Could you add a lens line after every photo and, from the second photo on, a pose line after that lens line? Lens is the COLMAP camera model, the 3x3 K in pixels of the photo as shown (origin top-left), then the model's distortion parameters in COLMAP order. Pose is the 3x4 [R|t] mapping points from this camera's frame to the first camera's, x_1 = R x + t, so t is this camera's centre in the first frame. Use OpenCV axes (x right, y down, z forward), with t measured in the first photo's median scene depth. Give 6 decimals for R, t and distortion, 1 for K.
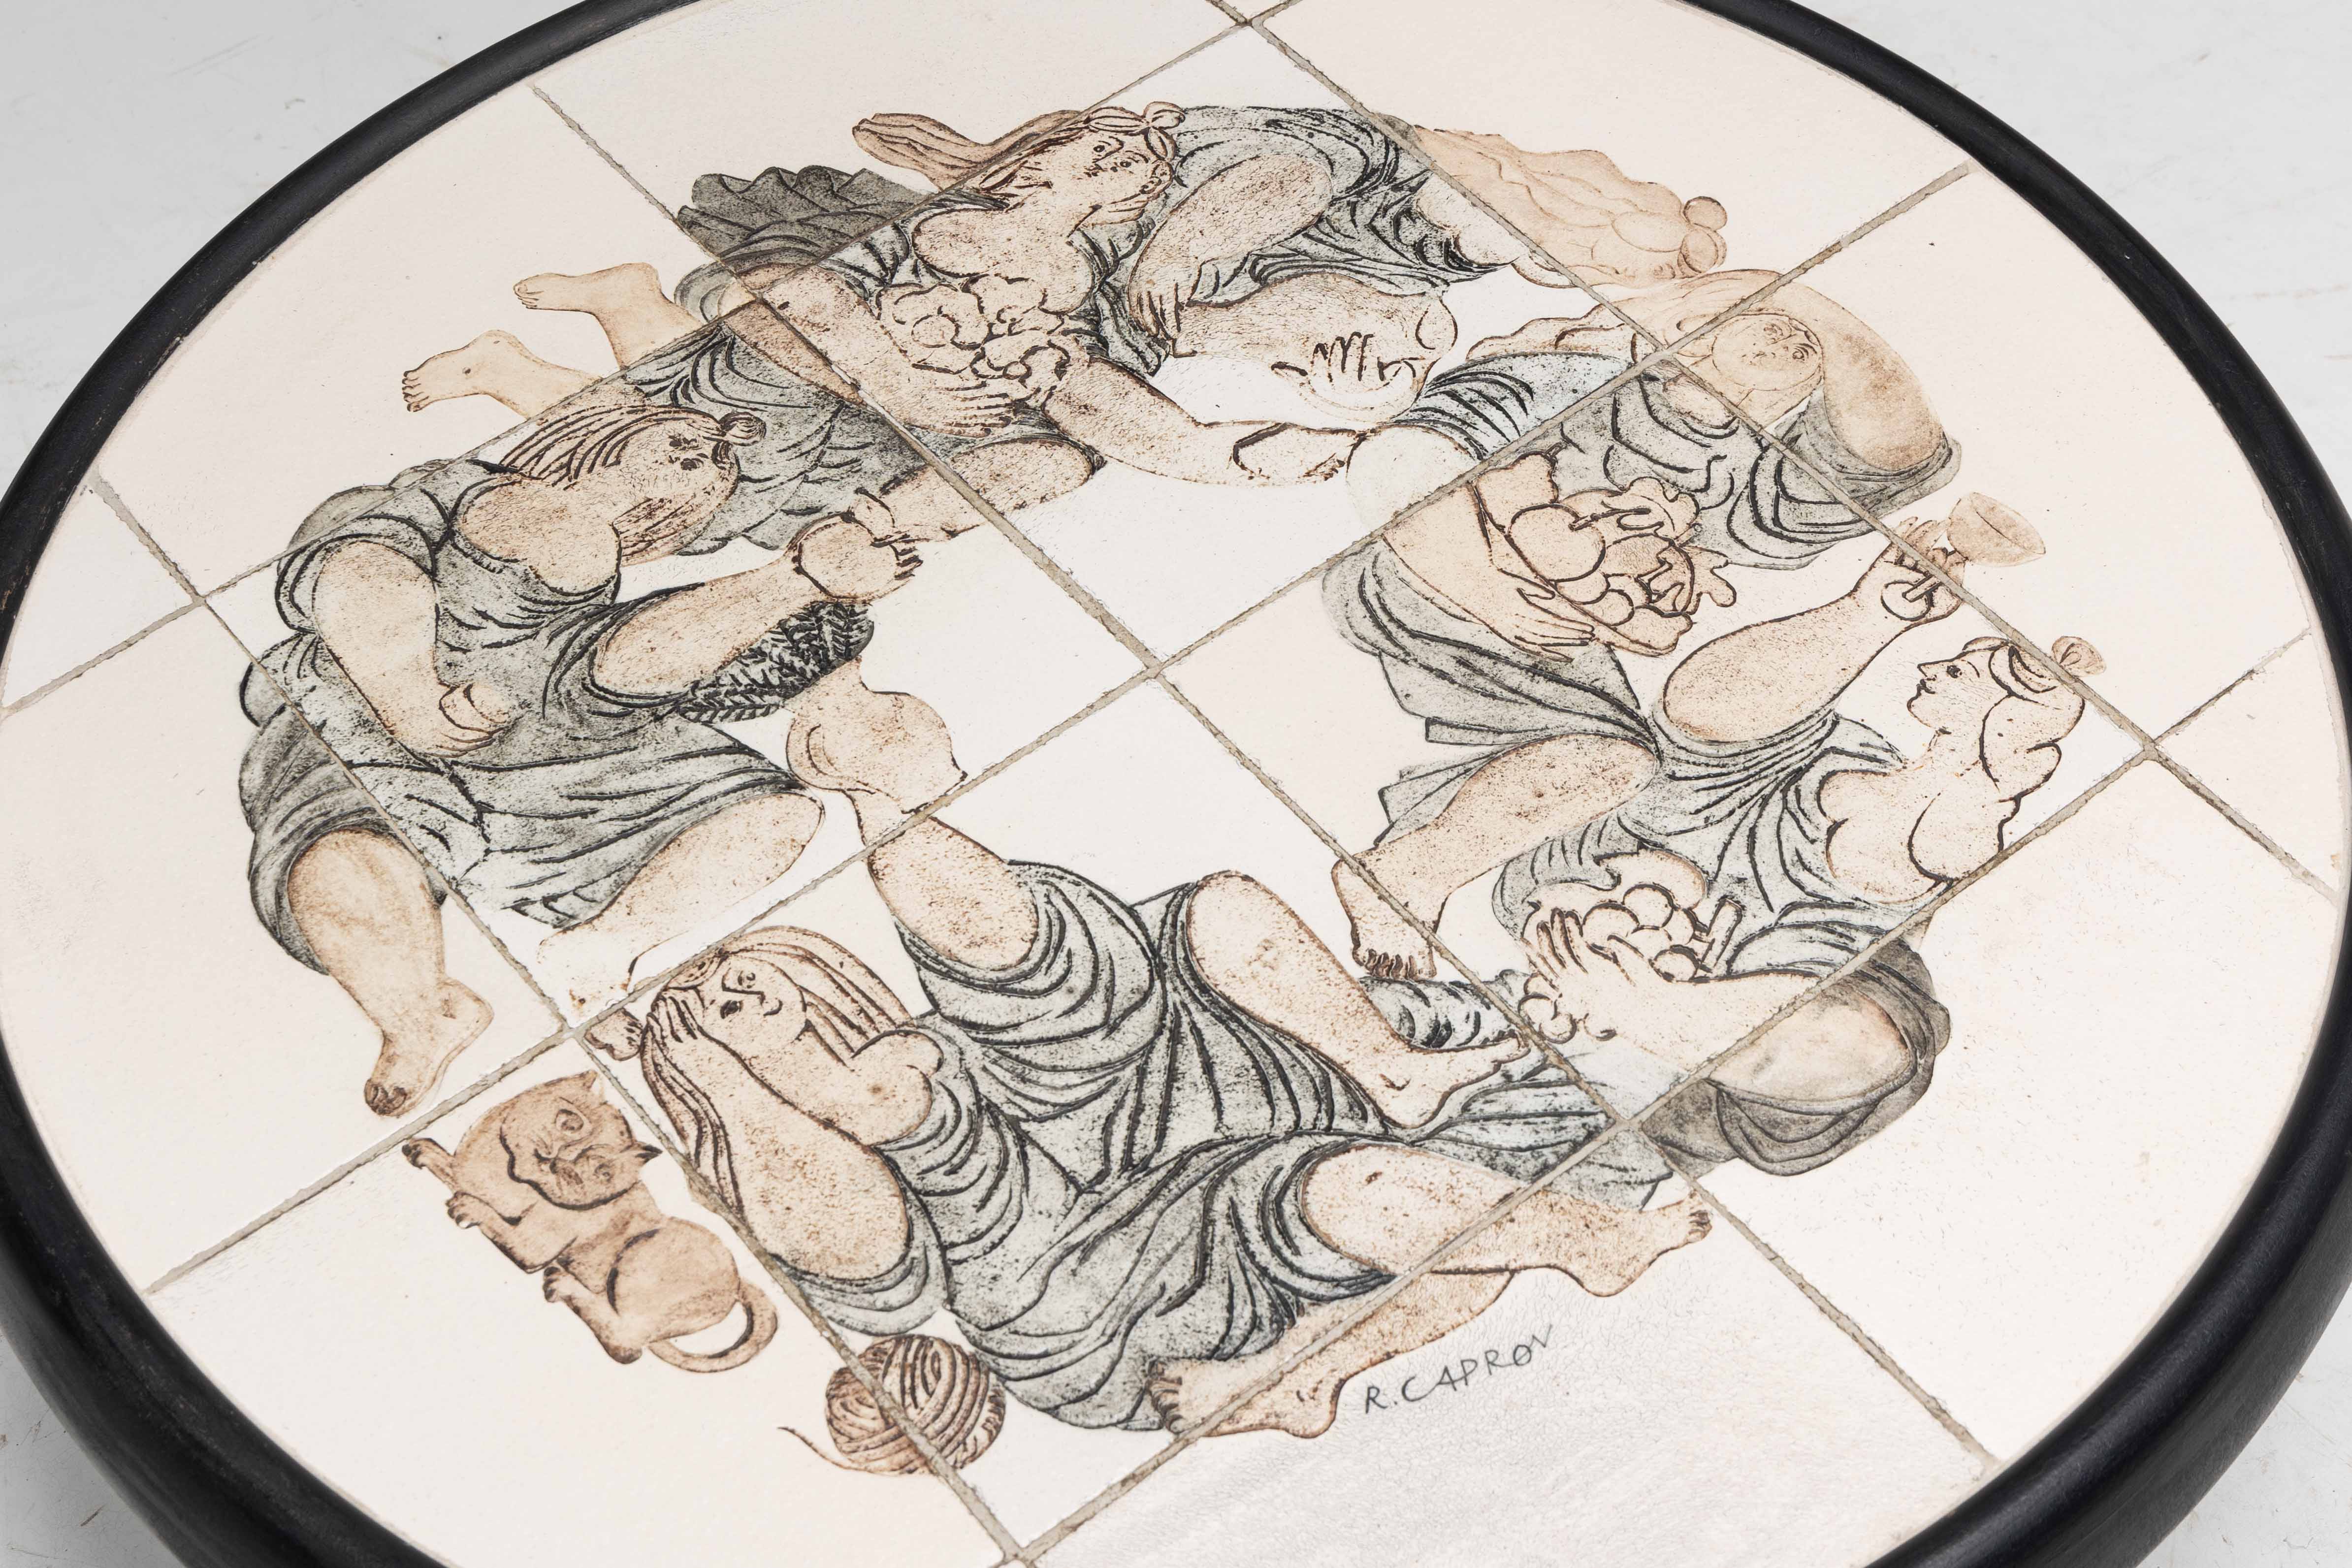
lens RADIAL K [[3896.6, 0, 1178.3], [0, 3896.6, 782.5], [0, 0, 1]] dist [0.025766, 0.000000]
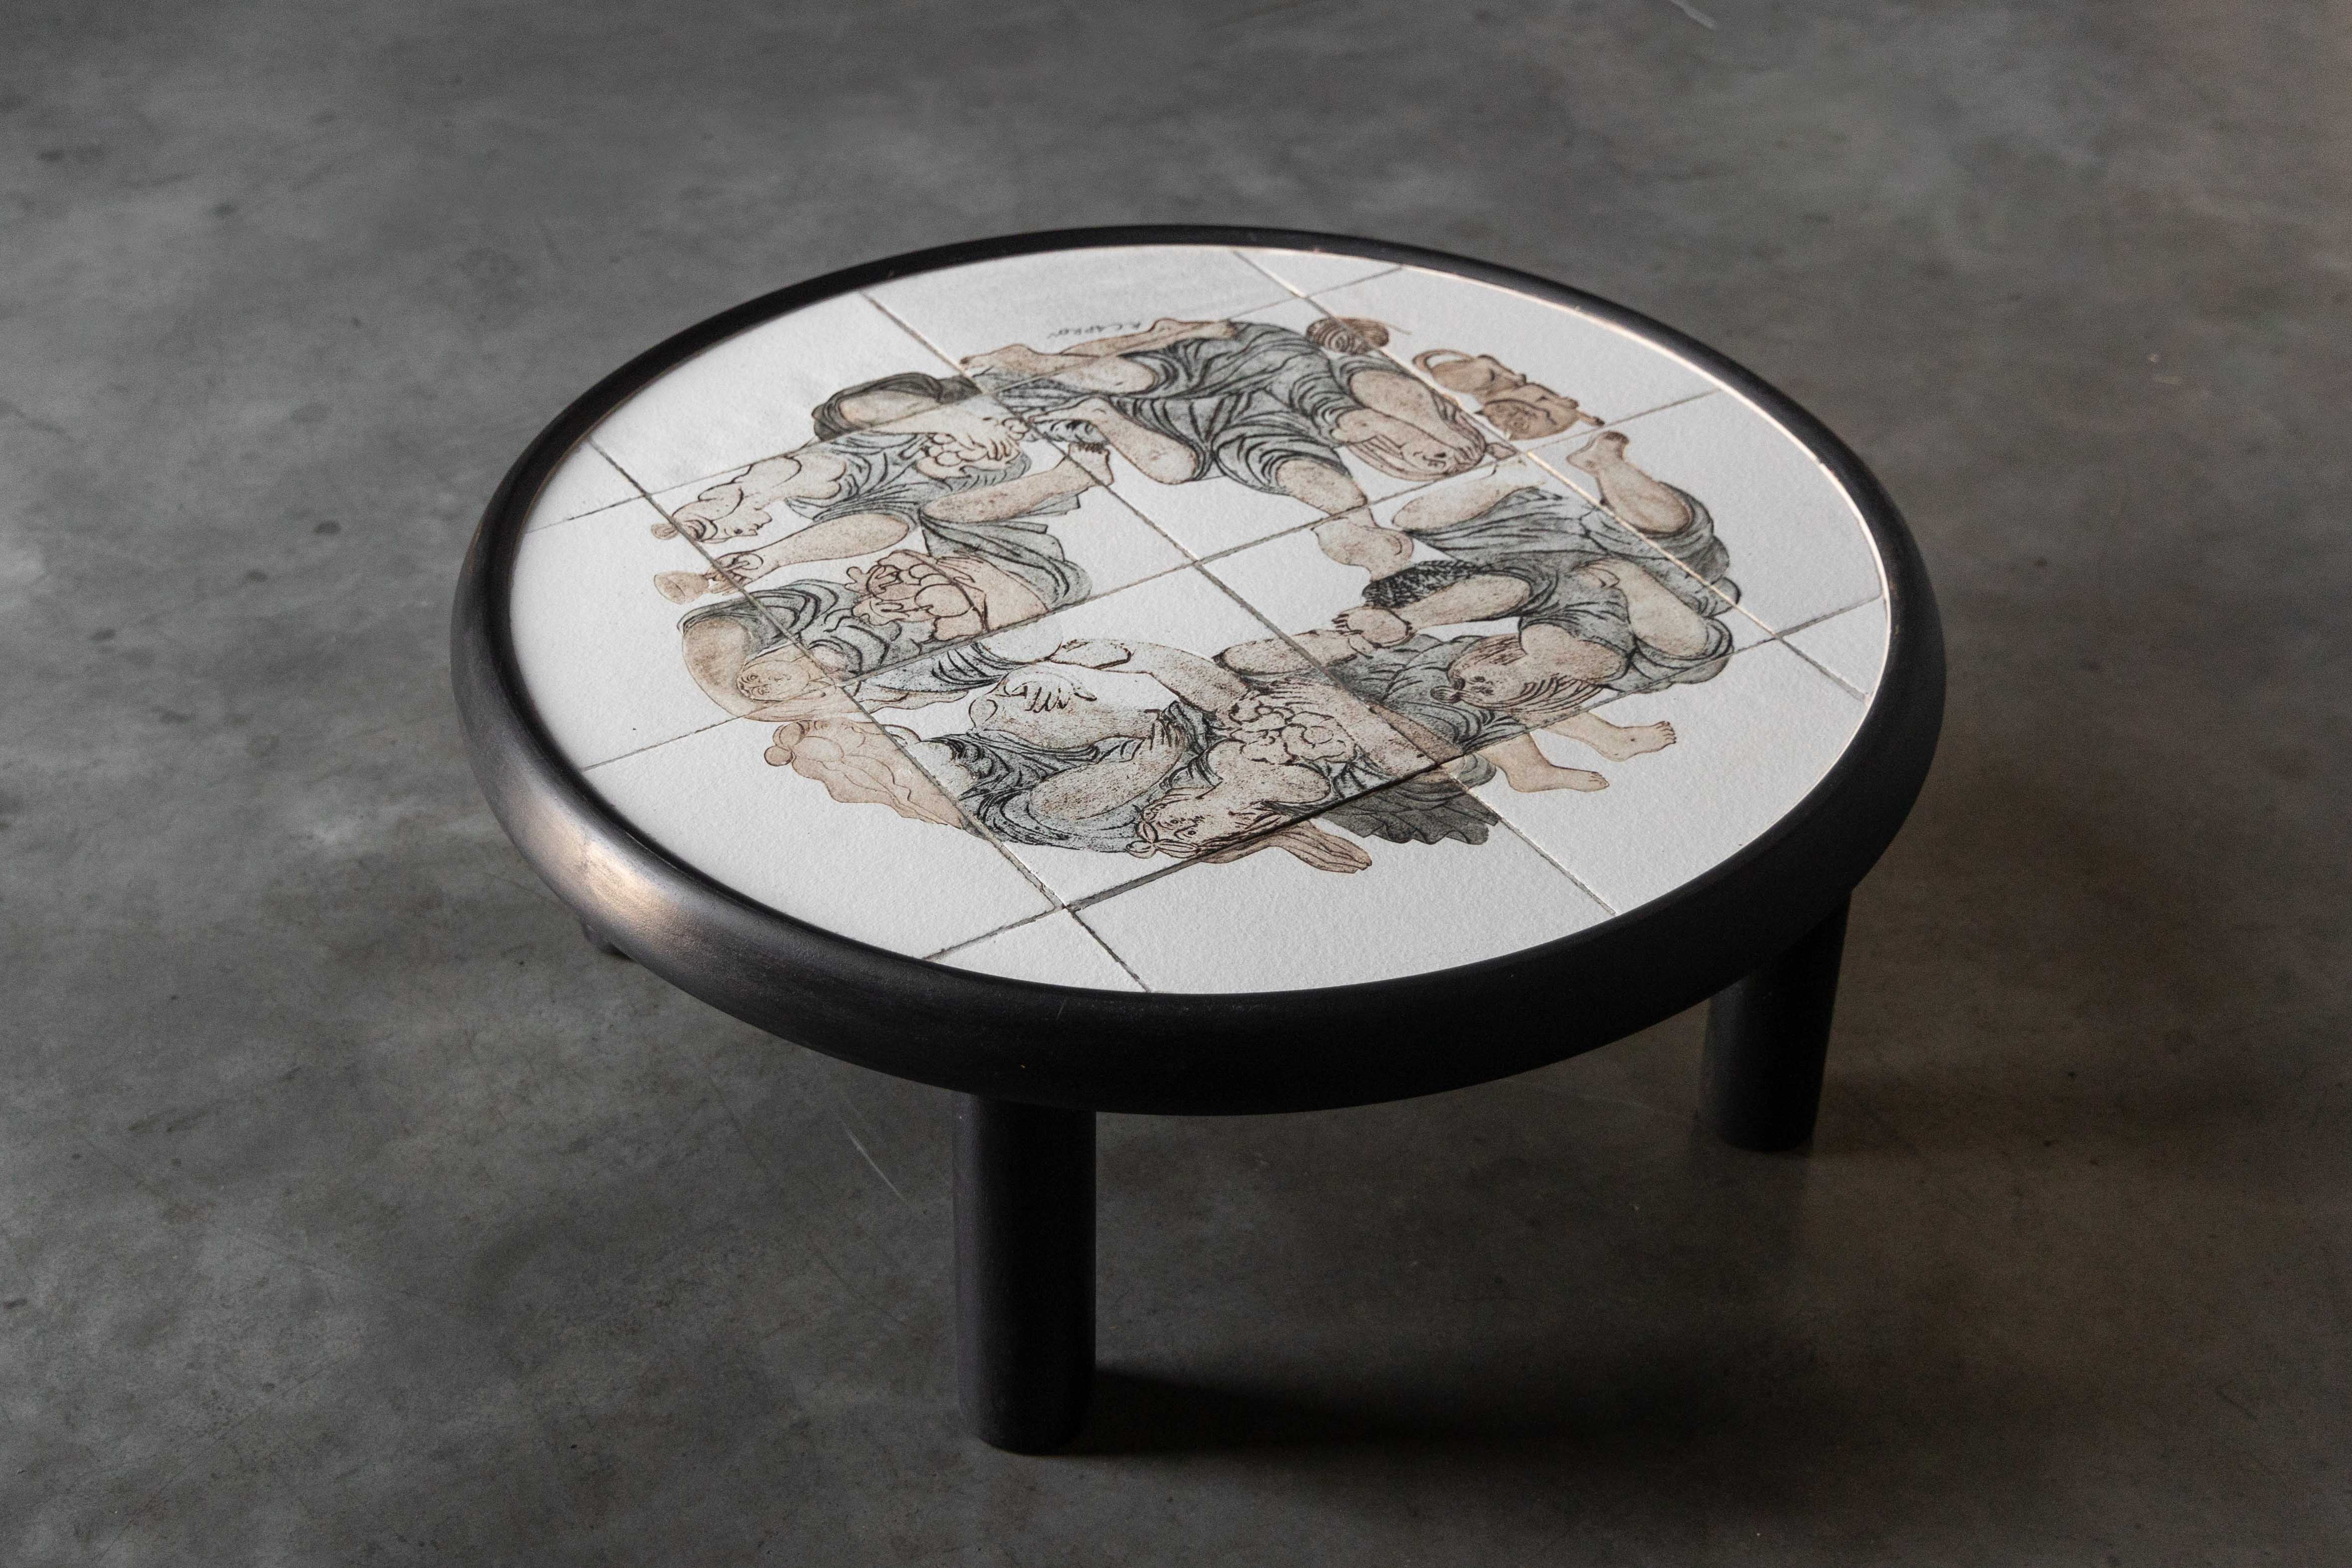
lens RADIAL K [[3896.8, 0, 1062.8], [0, 3896.8, 814.7], [0, 0, 1]] dist [0.025766, 0.000000]
pose [[-0.992388, -0.056913, 0.109211, -0.150085], [0.106438, 0.049682, 0.993077, -1.840721], [-0.061945, 0.997142, -0.043246, 1.270779]]
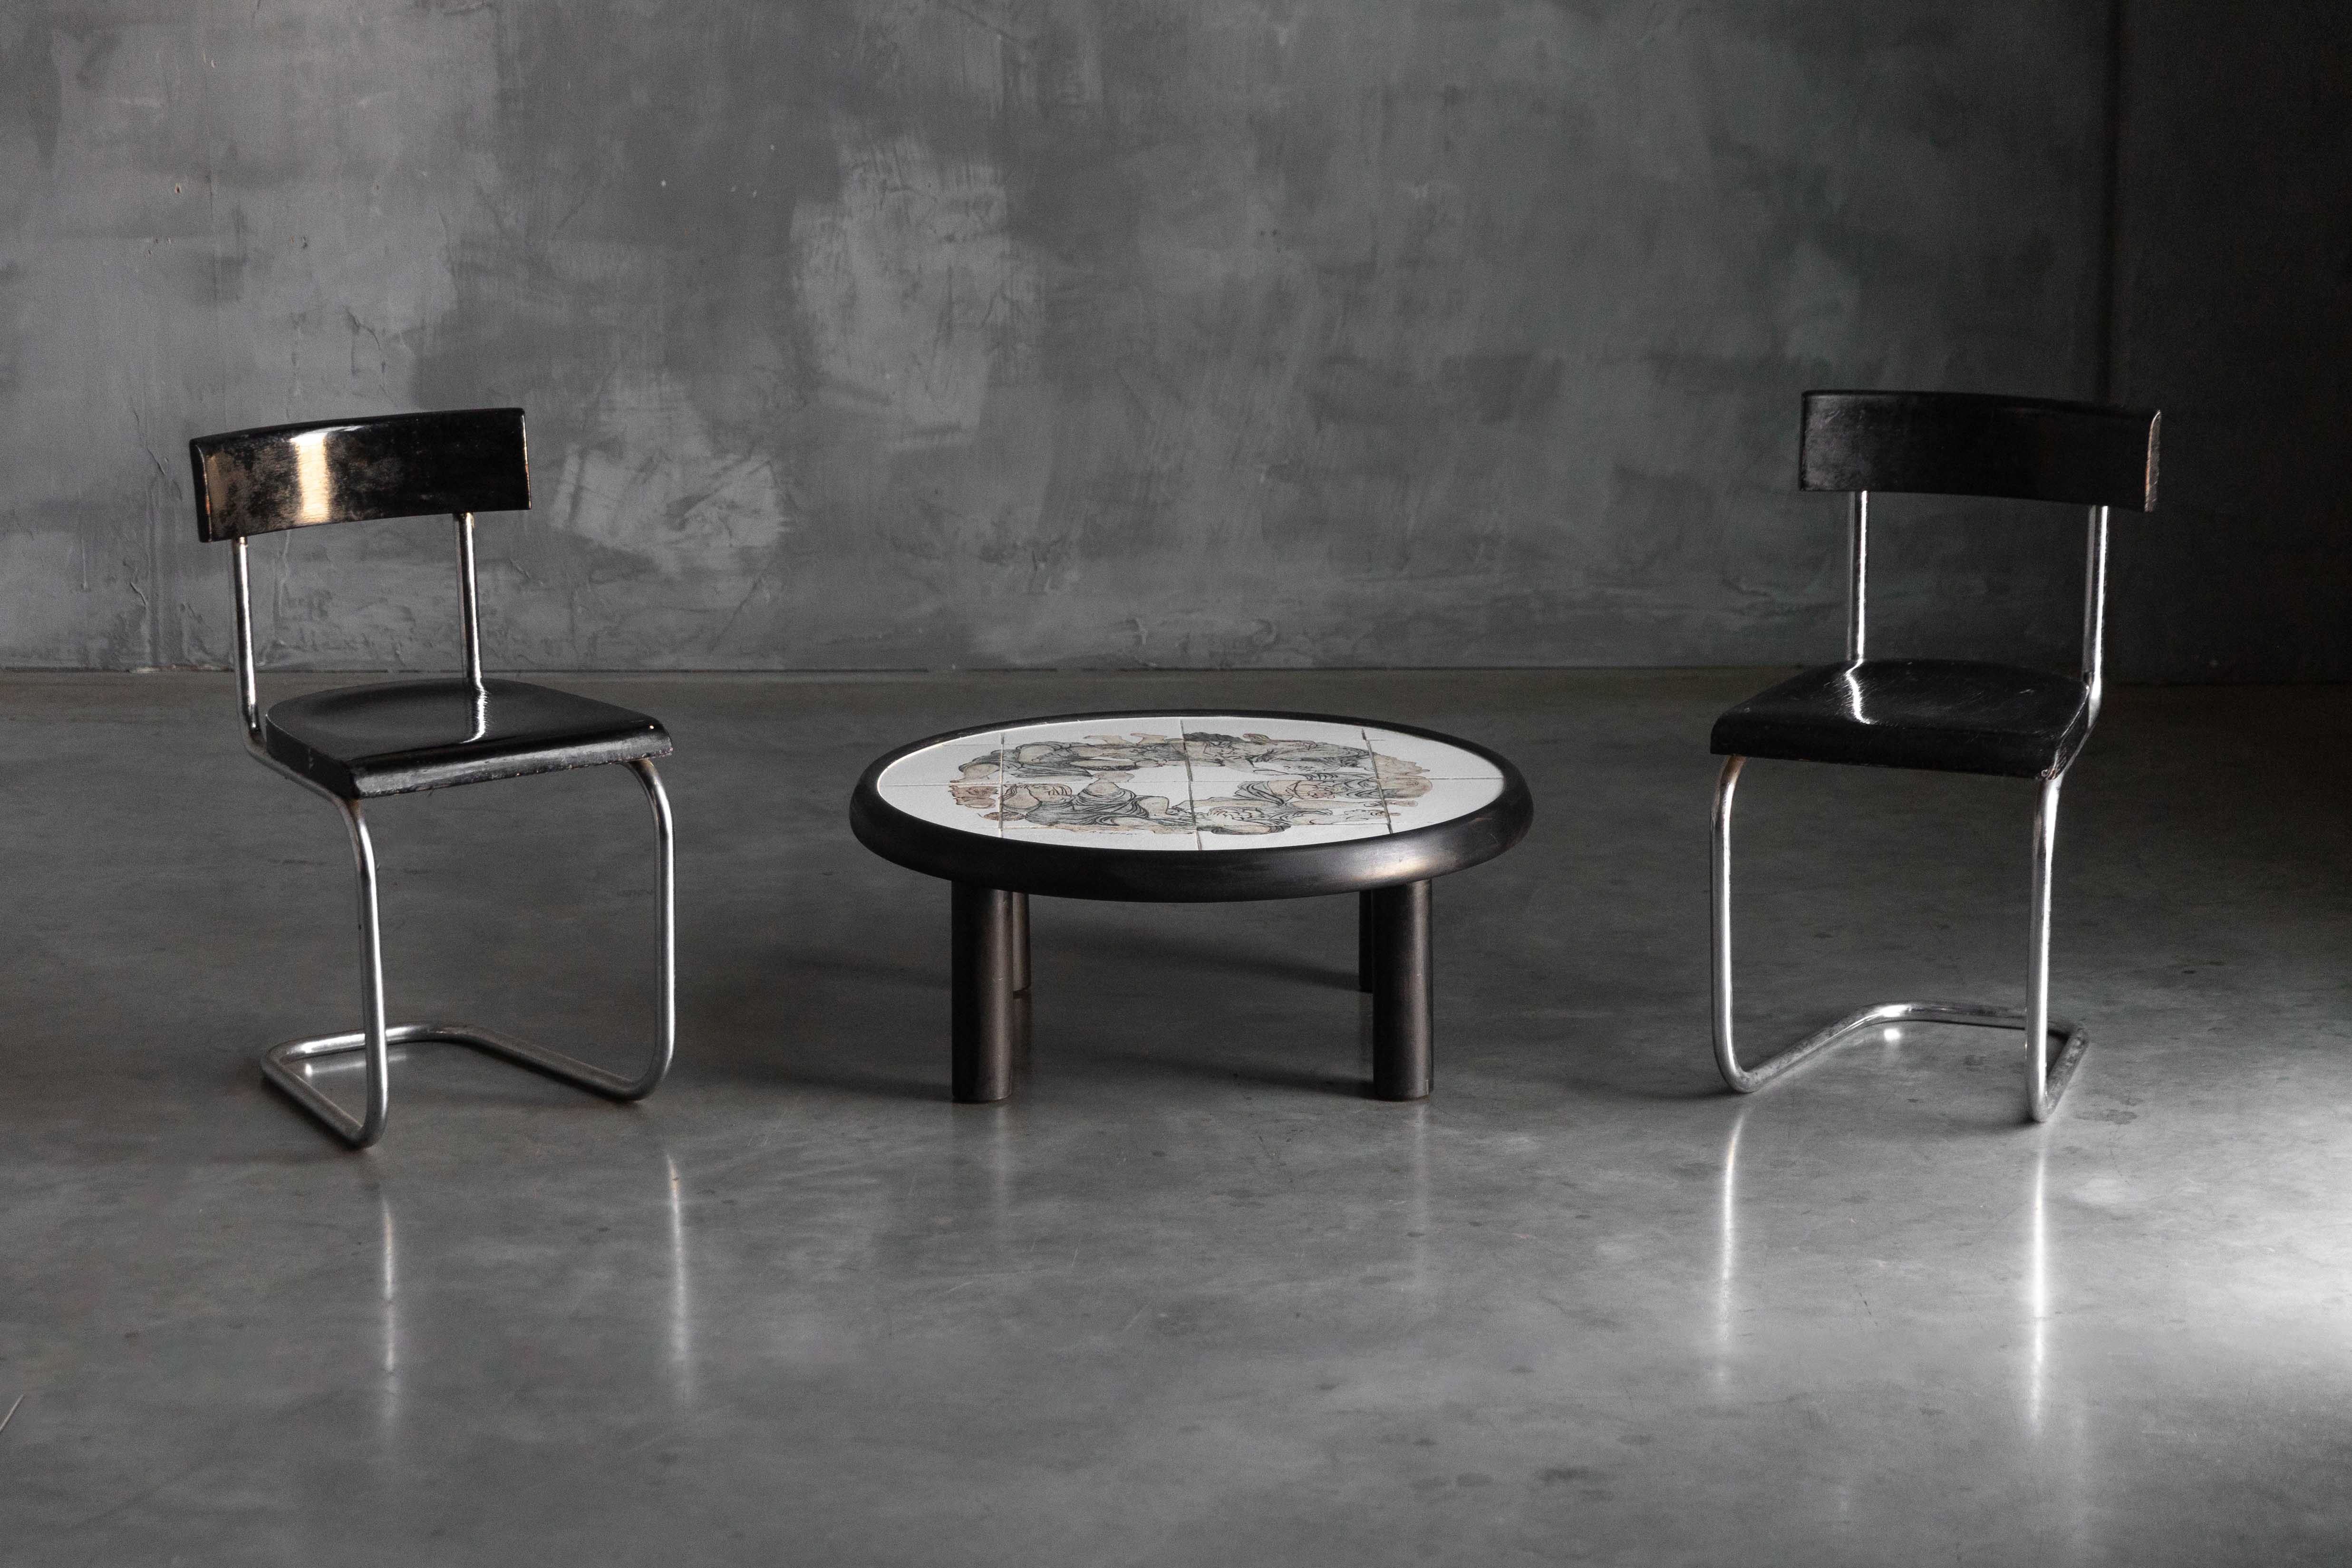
lens RADIAL K [[5612.3, 0, 1228.5], [0, 5612.3, 848.1], [0, 0, 1]] dist [0.038759, 0.000000]
pose [[0.803179, 0.151592, -0.576129, 3.320849], [-0.471641, 0.752616, -0.459483, 2.621144], [0.363950, 0.640772, 0.675982, -2.725700]]
